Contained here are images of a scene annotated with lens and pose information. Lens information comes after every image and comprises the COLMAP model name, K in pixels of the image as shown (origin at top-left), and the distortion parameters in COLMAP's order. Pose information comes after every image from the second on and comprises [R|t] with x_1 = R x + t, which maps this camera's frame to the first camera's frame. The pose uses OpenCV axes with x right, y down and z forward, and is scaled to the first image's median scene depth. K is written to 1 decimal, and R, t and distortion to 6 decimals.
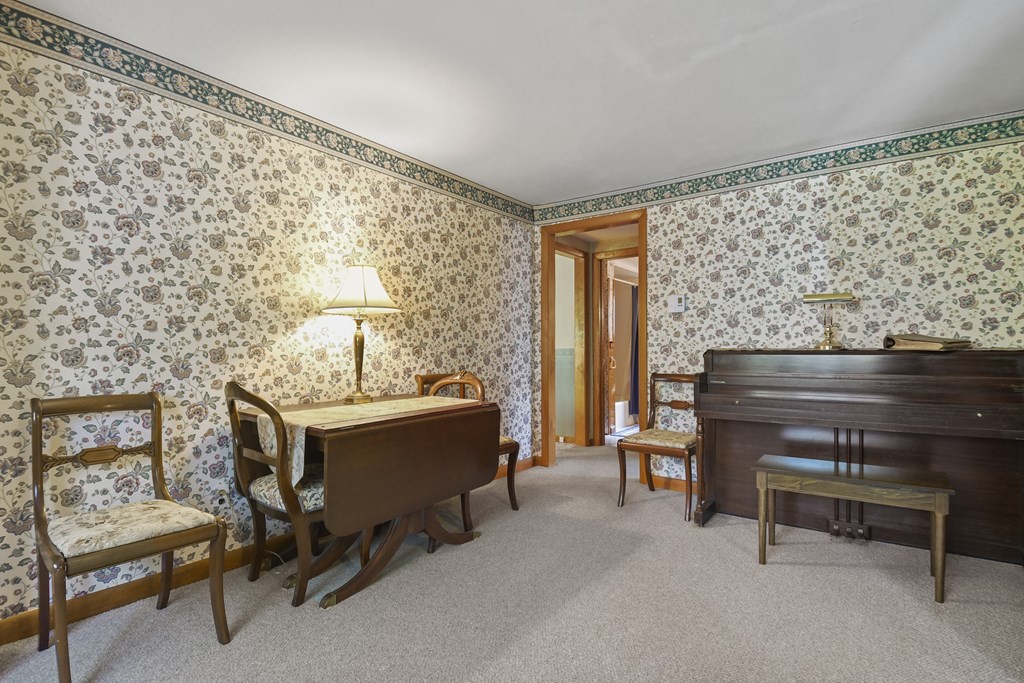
lens RADIAL K [[504.1, 0, 509.1], [0, 504.1, 352.1], [0, 0, 1]] dist [0.033864, -0.019494]
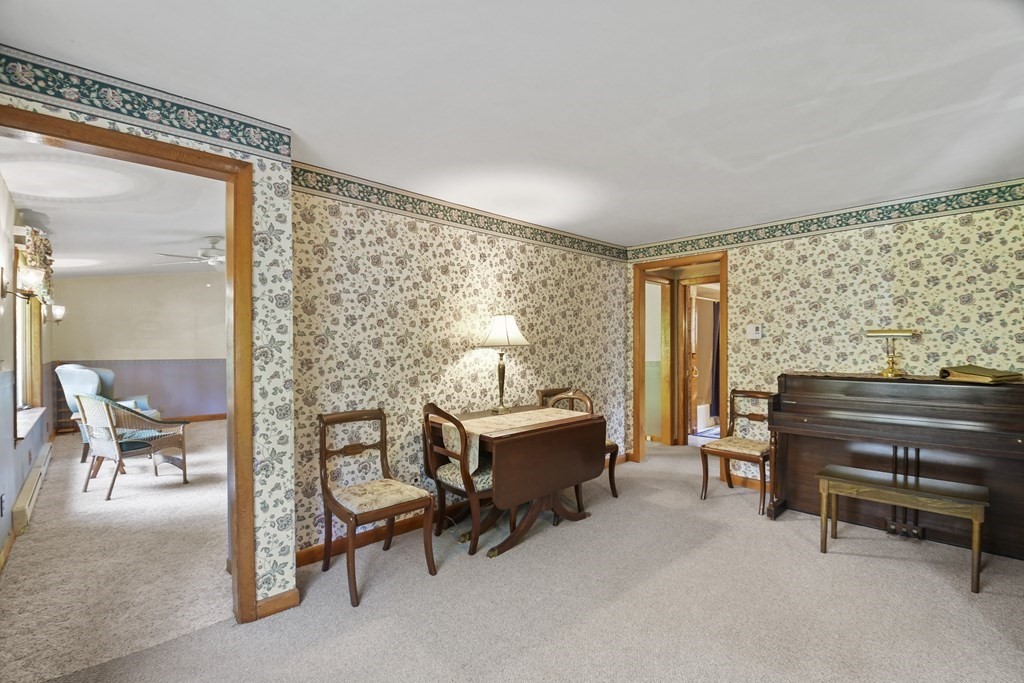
lens RADIAL K [[459.2, 0, 507.3], [0, 459.2, 353.7], [0, 0, 1]] dist [0.009564, -0.009993]
pose [[0.983559, 0.000780, -0.180586, -0.052273], [0.001724, 0.999905, 0.013710, -0.073061], [0.180579, -0.013796, 0.983464, -0.202517]]
